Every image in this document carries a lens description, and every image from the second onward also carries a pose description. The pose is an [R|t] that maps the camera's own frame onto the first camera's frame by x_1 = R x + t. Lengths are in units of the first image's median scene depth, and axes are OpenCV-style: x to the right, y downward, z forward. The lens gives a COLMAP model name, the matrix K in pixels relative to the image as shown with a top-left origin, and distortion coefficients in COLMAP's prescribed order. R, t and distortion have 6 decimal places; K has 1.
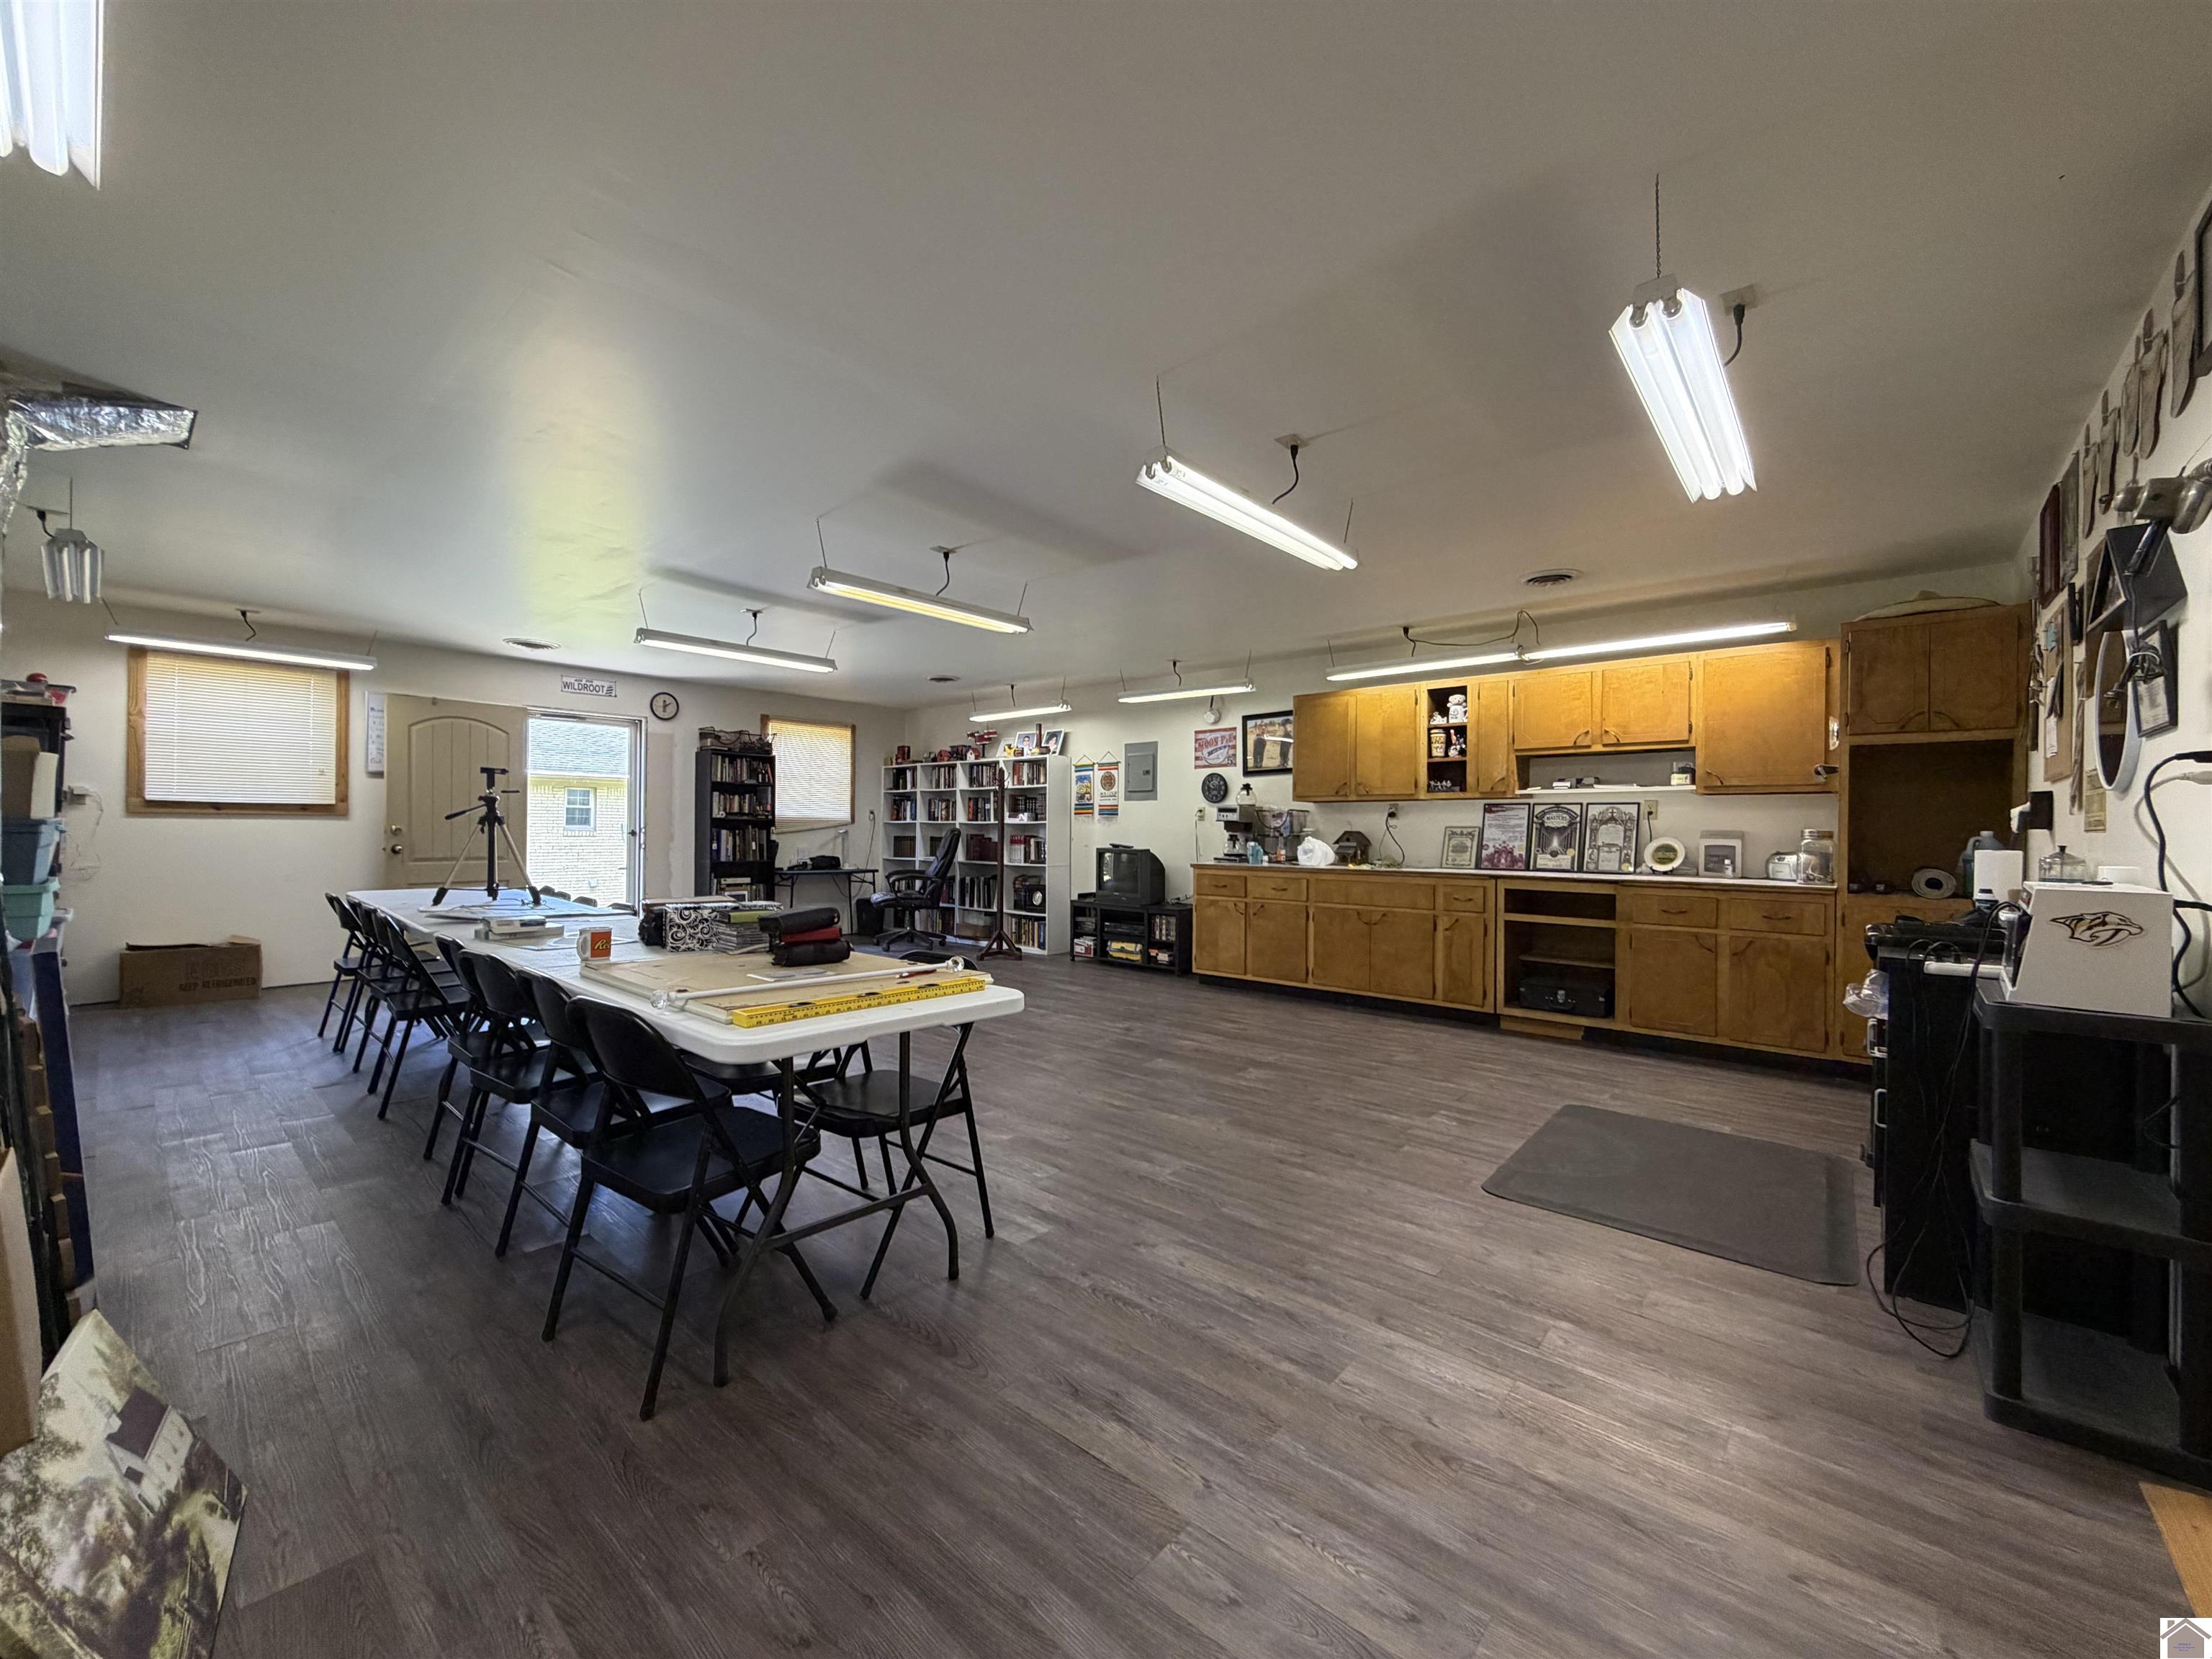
lens RADIAL K [[880.3, 0, 1100.4], [0, 880.3, 831.0], [0, 0, 1]] dist [0.000480, 0.000074]
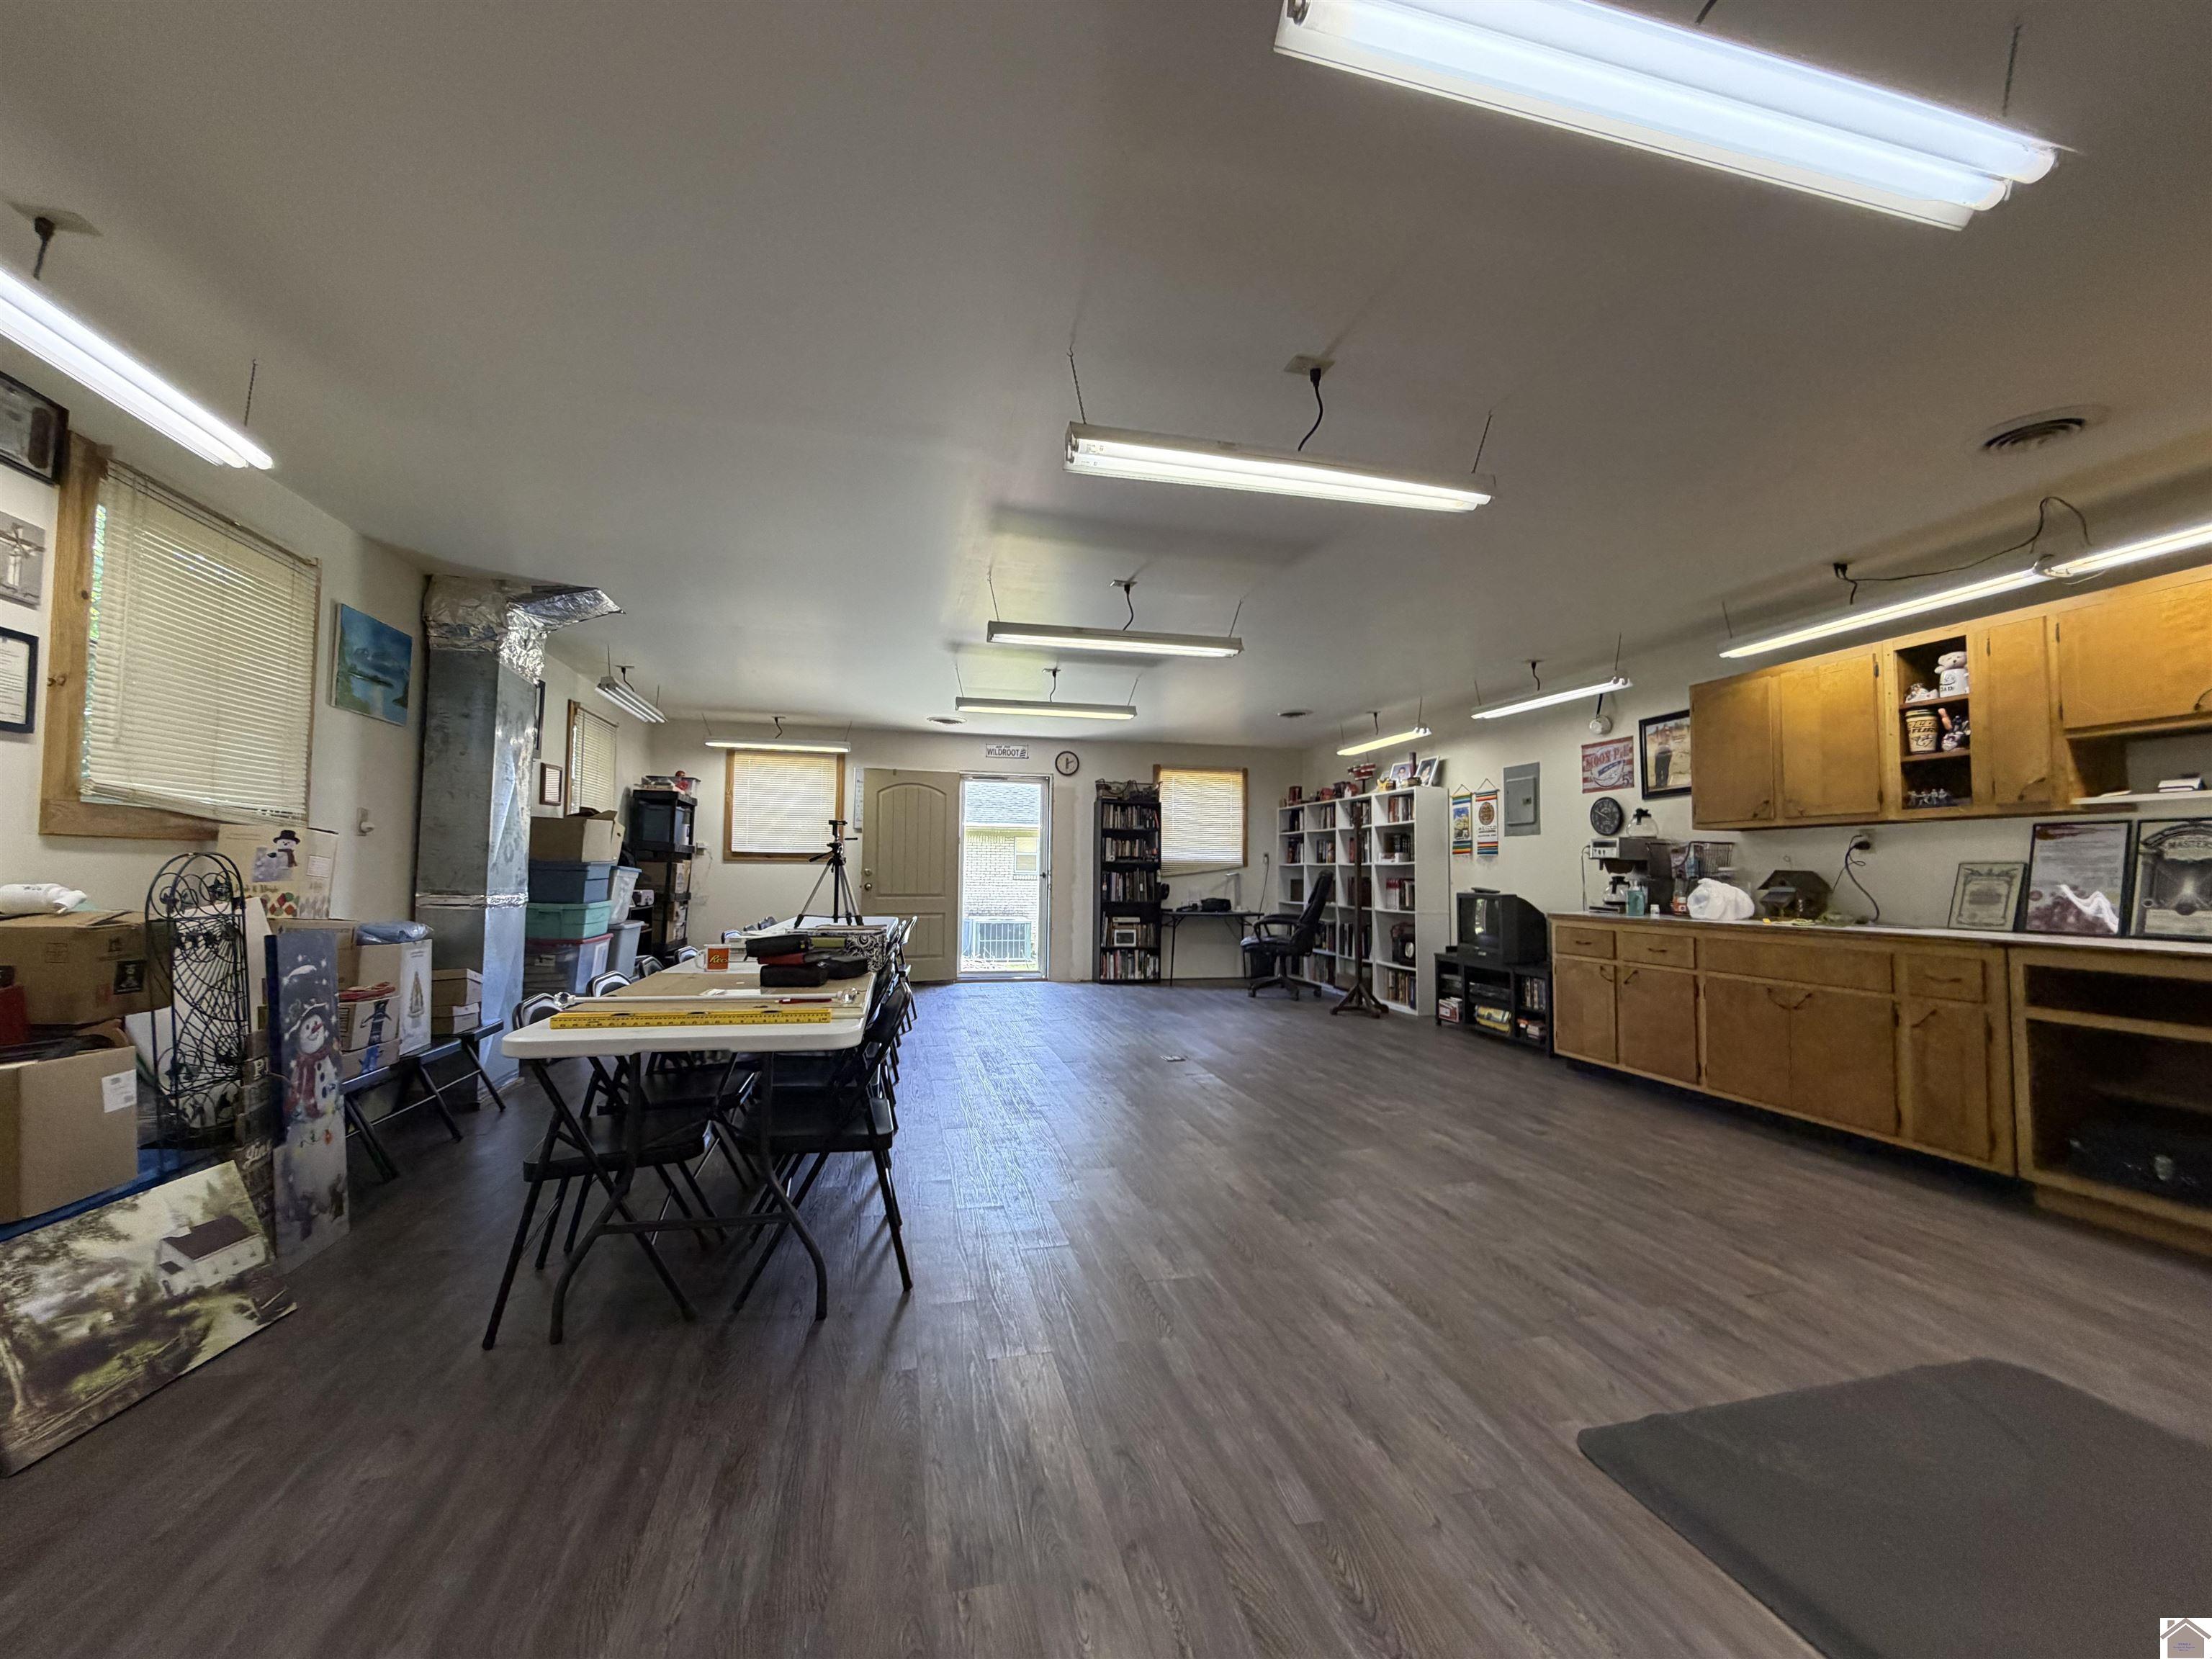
lens RADIAL K [[880.3, 0, 1100.4], [0, 880.3, 831.0], [0, 0, 1]] dist [0.000480, 0.000074]
pose [[0.818866, -0.028723, -0.573265, 0.211567], [-0.002257, 0.998578, -0.053257, 0.006211], [0.573980, 0.044905, 0.817637, 0.113339]]
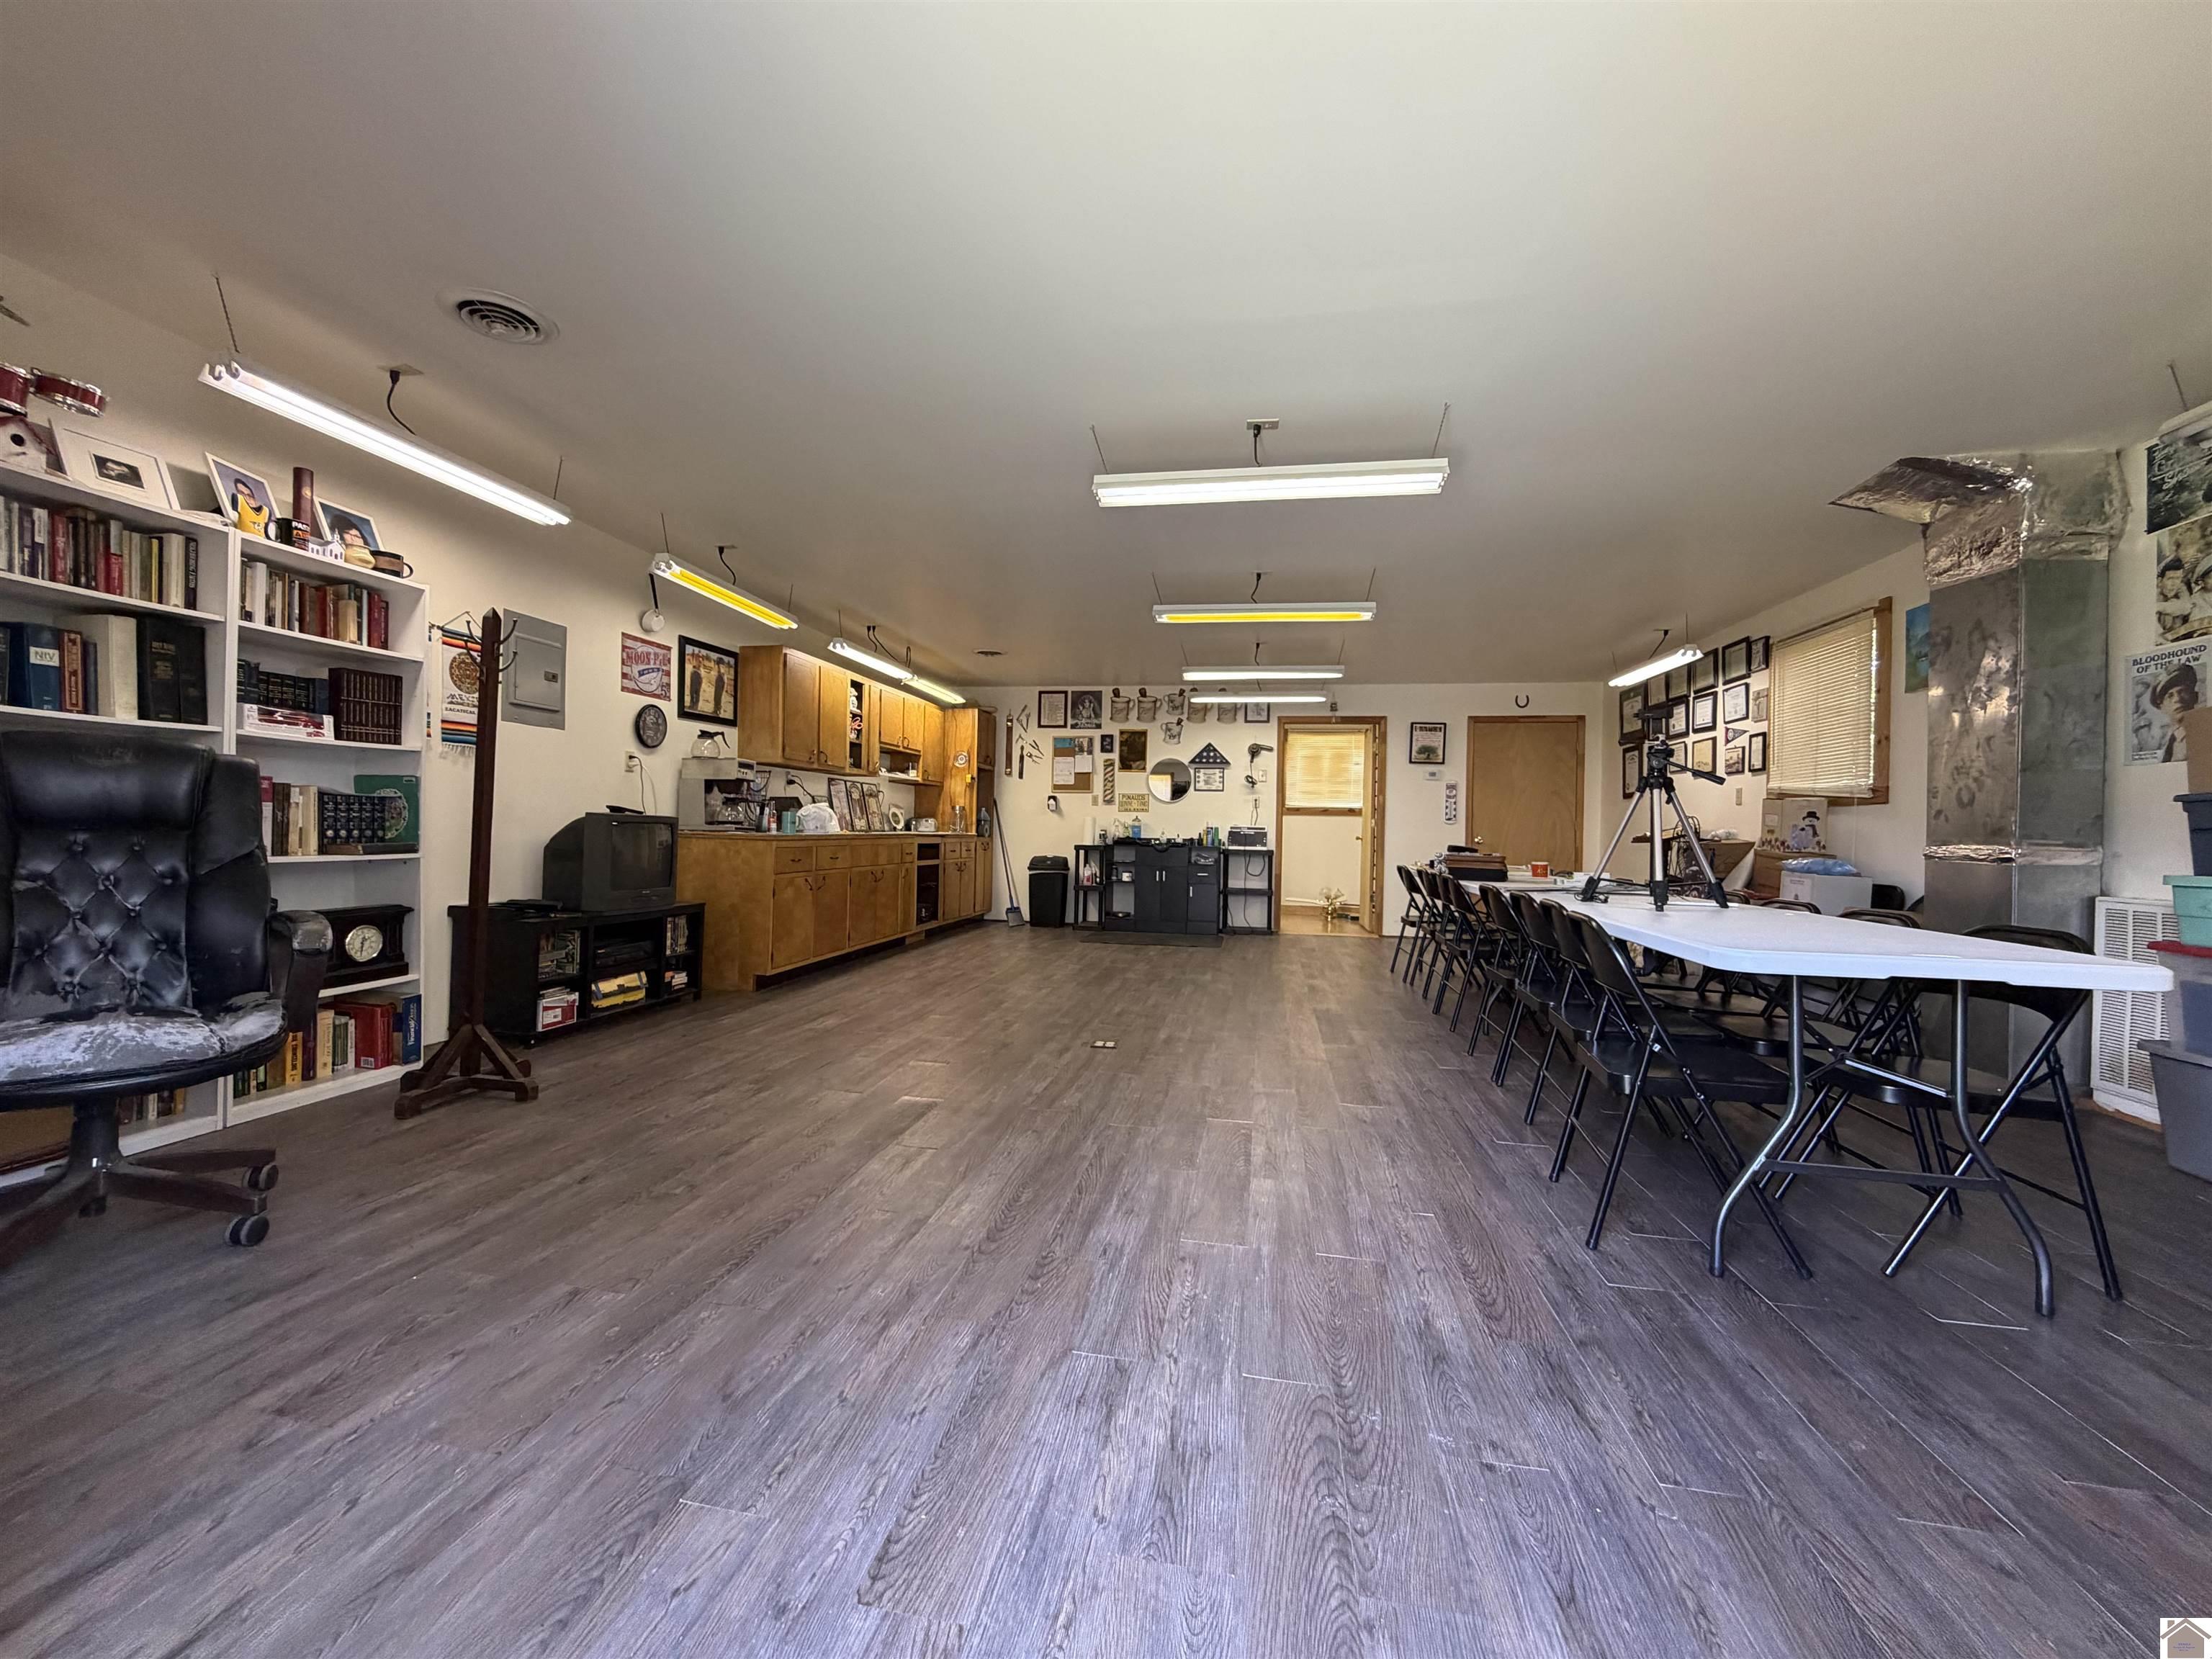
lens RADIAL K [[880.3, 0, 1100.4], [0, 880.3, 831.0], [0, 0, 1]] dist [0.000480, 0.000074]
pose [[-0.515298, -0.020538, 0.856765, -0.653170], [-0.025359, 0.999640, 0.008711, 0.018366], [-0.856636, -0.017238, -0.515633, 1.067381]]
